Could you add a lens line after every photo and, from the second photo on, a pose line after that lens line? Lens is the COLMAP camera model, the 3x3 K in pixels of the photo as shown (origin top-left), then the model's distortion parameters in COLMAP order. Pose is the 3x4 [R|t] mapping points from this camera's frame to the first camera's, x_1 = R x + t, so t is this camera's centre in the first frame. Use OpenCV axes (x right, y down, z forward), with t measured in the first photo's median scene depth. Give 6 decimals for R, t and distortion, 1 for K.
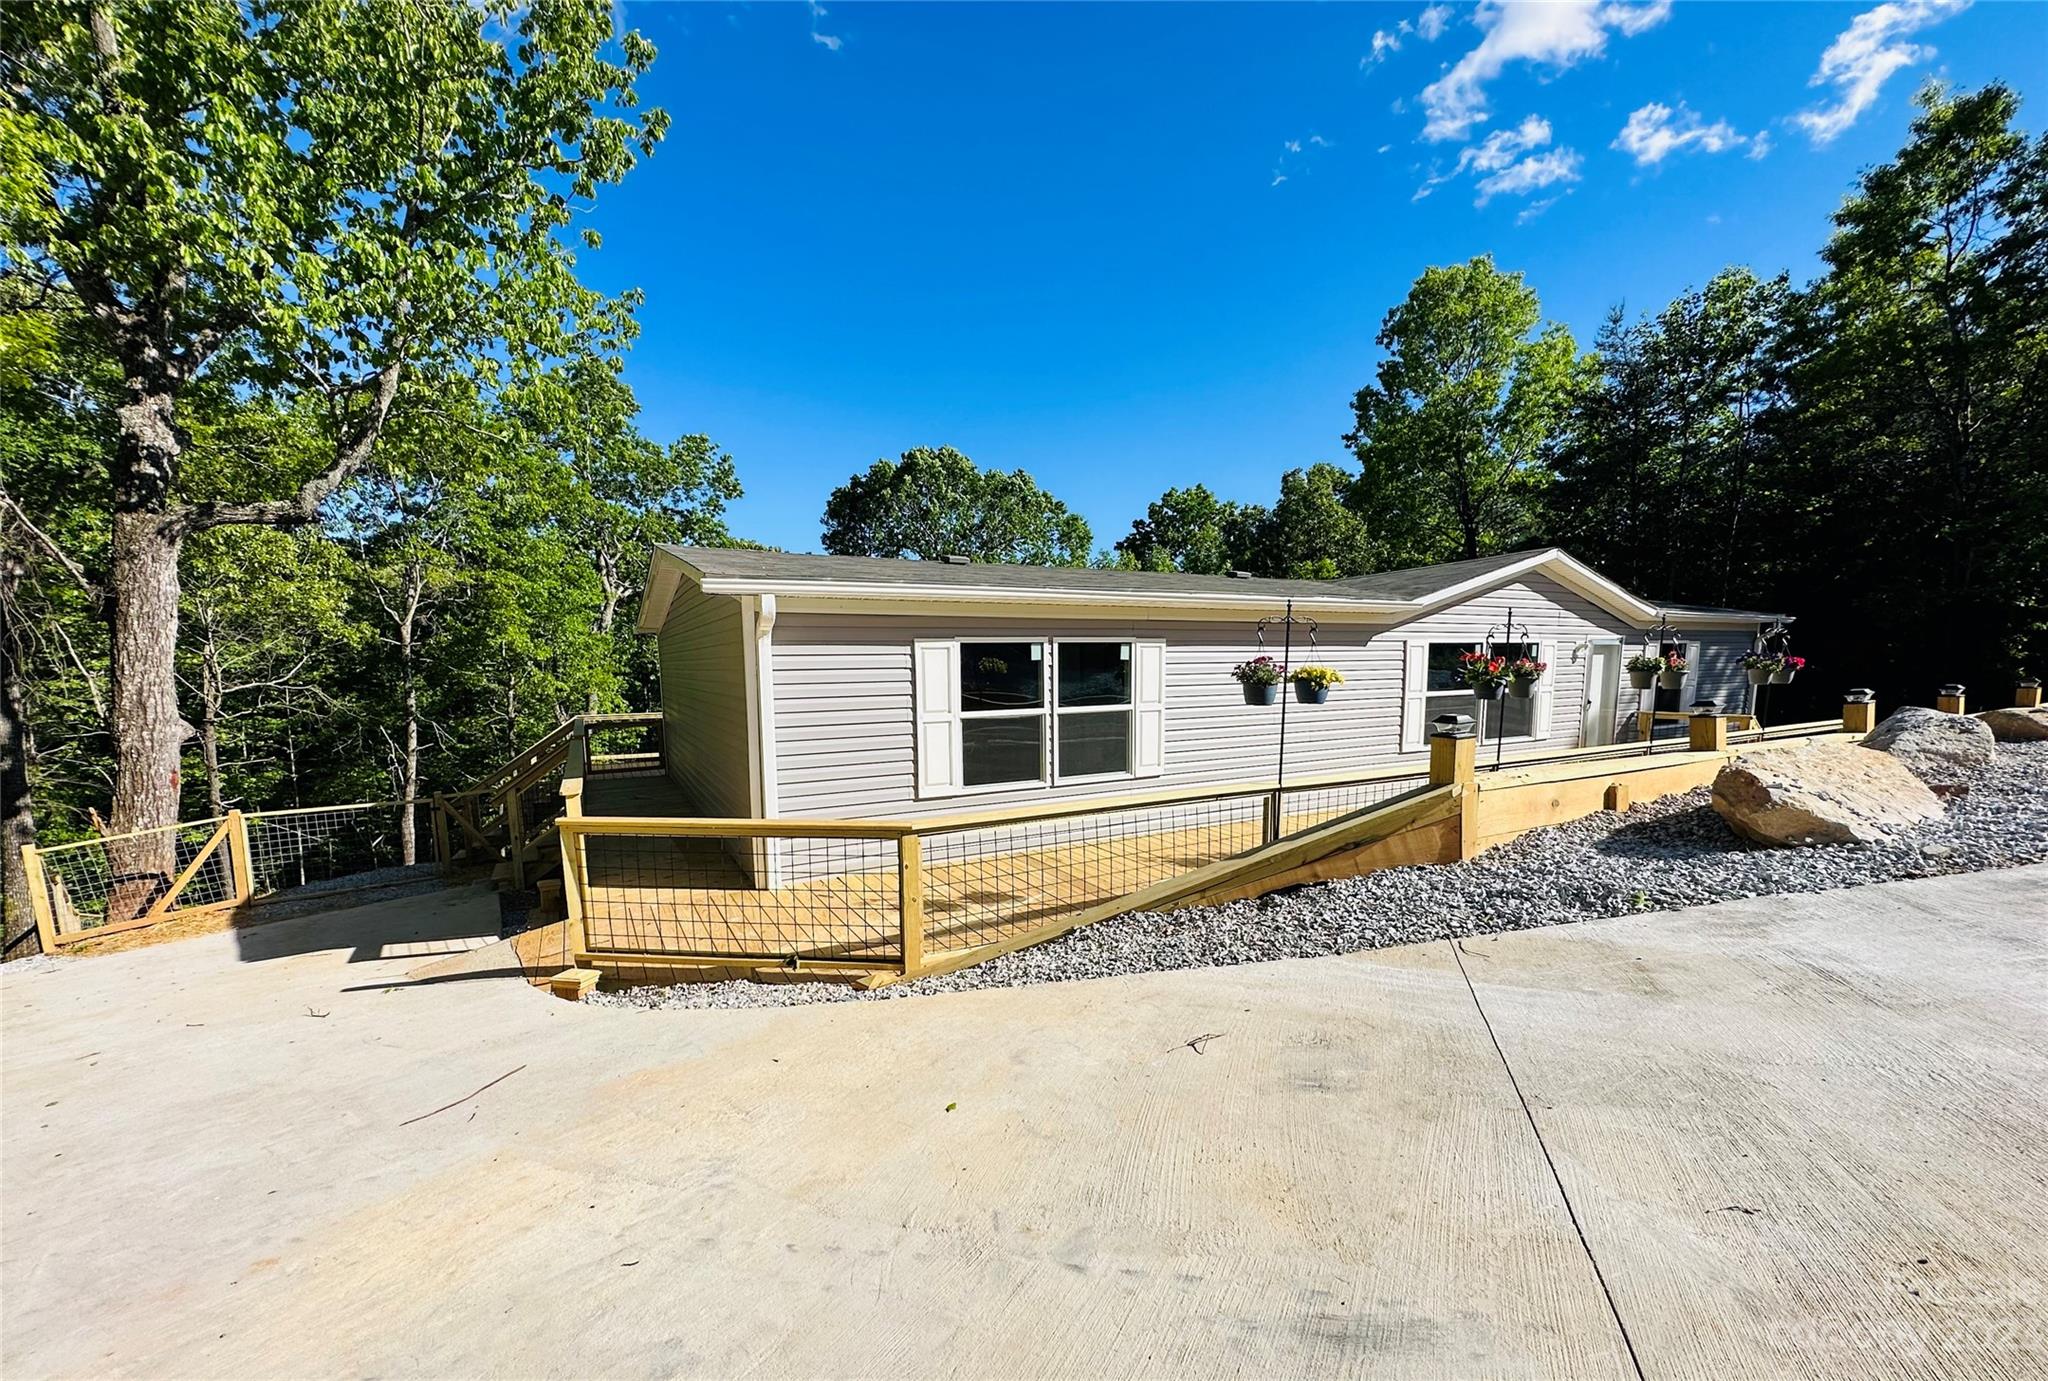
lens RADIAL K [[828.6, 0, 1024.0], [0, 828.6, 690.5], [0, 0, 1]] dist [-0.002037, -0.000855]
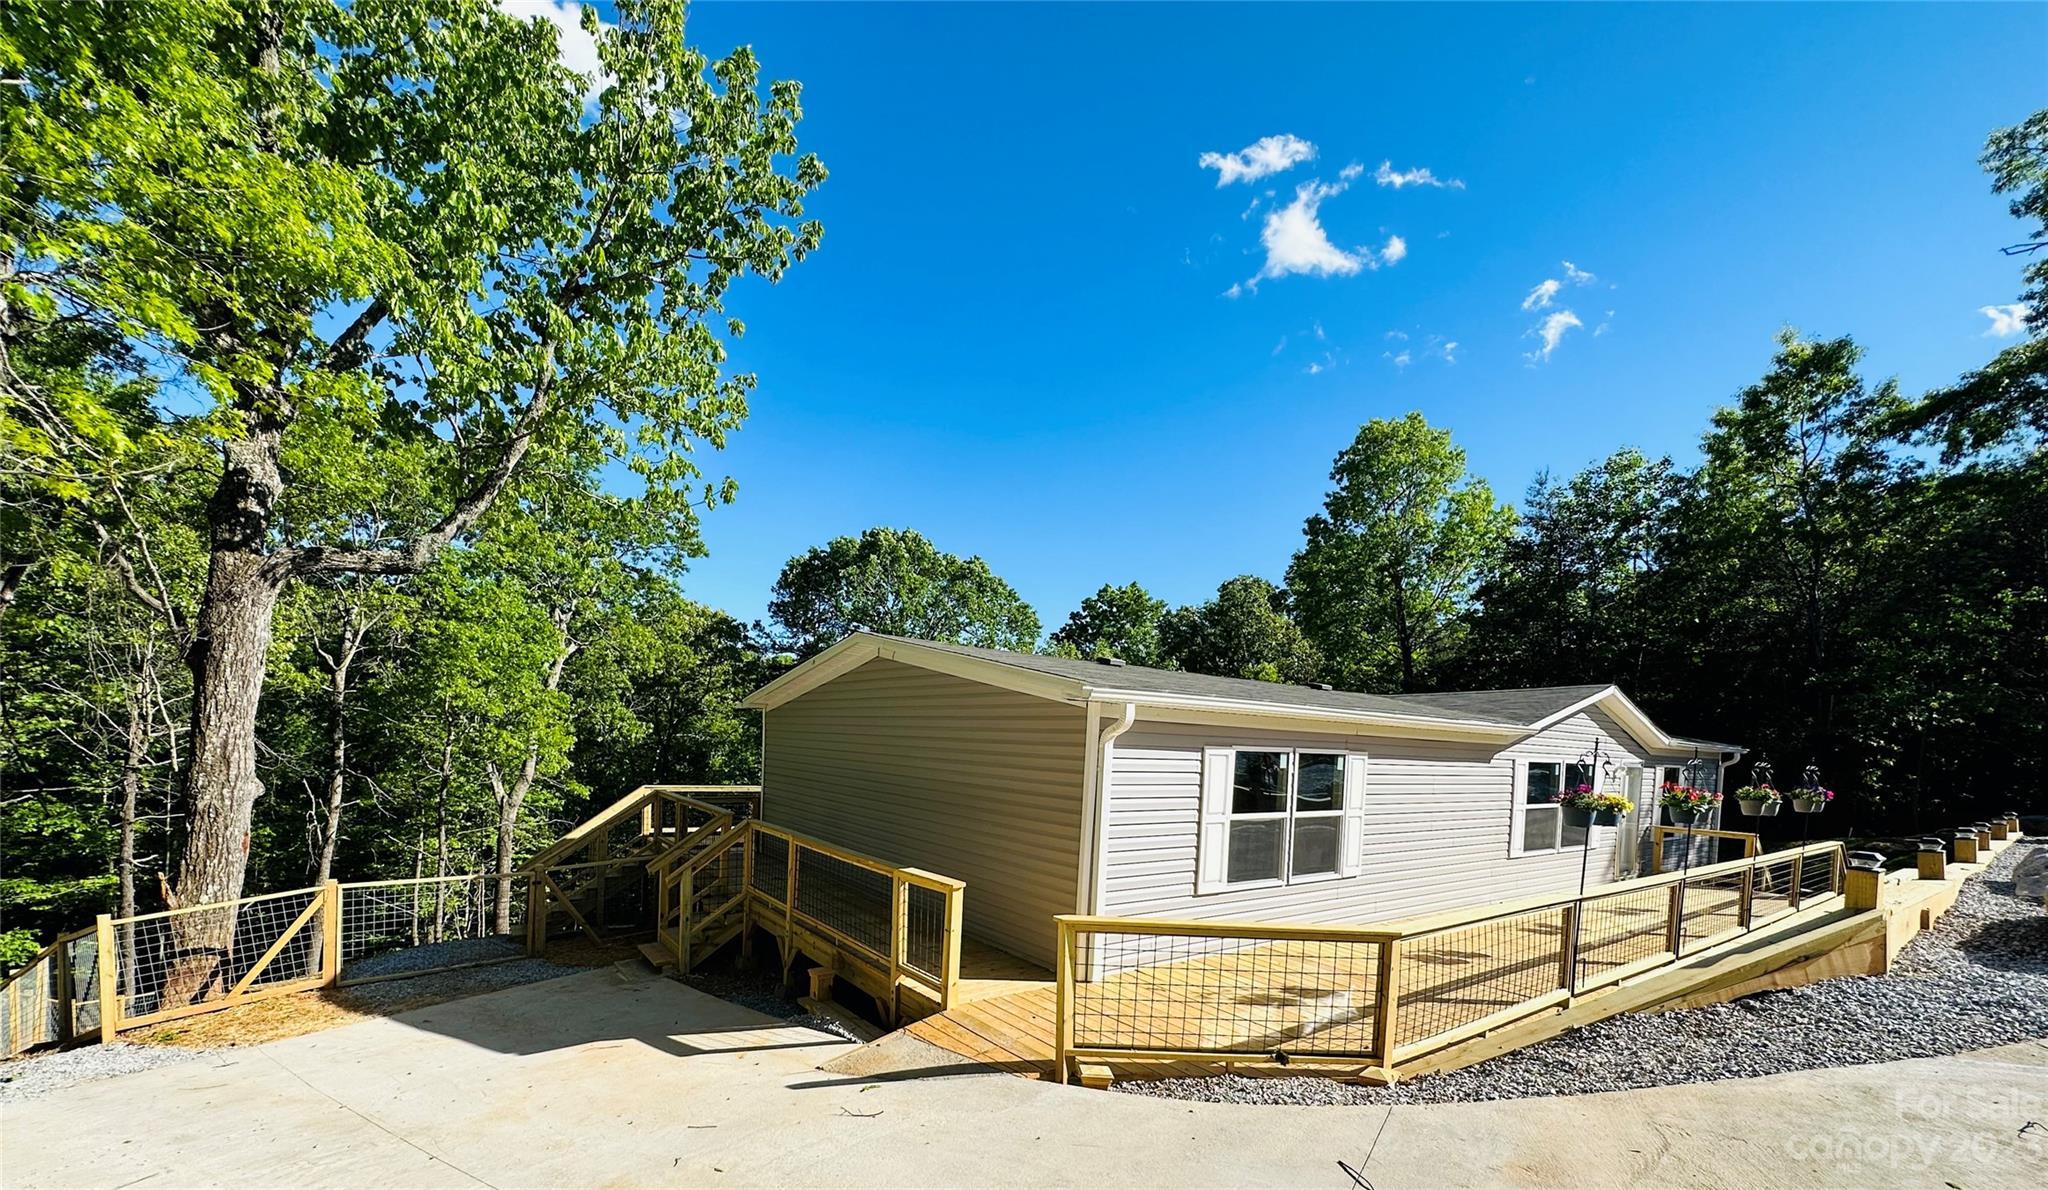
lens RADIAL K [[813.8, 0, 1023.3], [0, 813.8, 685.3], [0, 0, 1]] dist [-0.001441, -0.000003]
pose [[0.988791, 0.060809, 0.136365, -0.308704], [-0.046872, 0.993558, -0.103181, -0.011889], [-0.141760, 0.095632, 0.985271, -0.018622]]
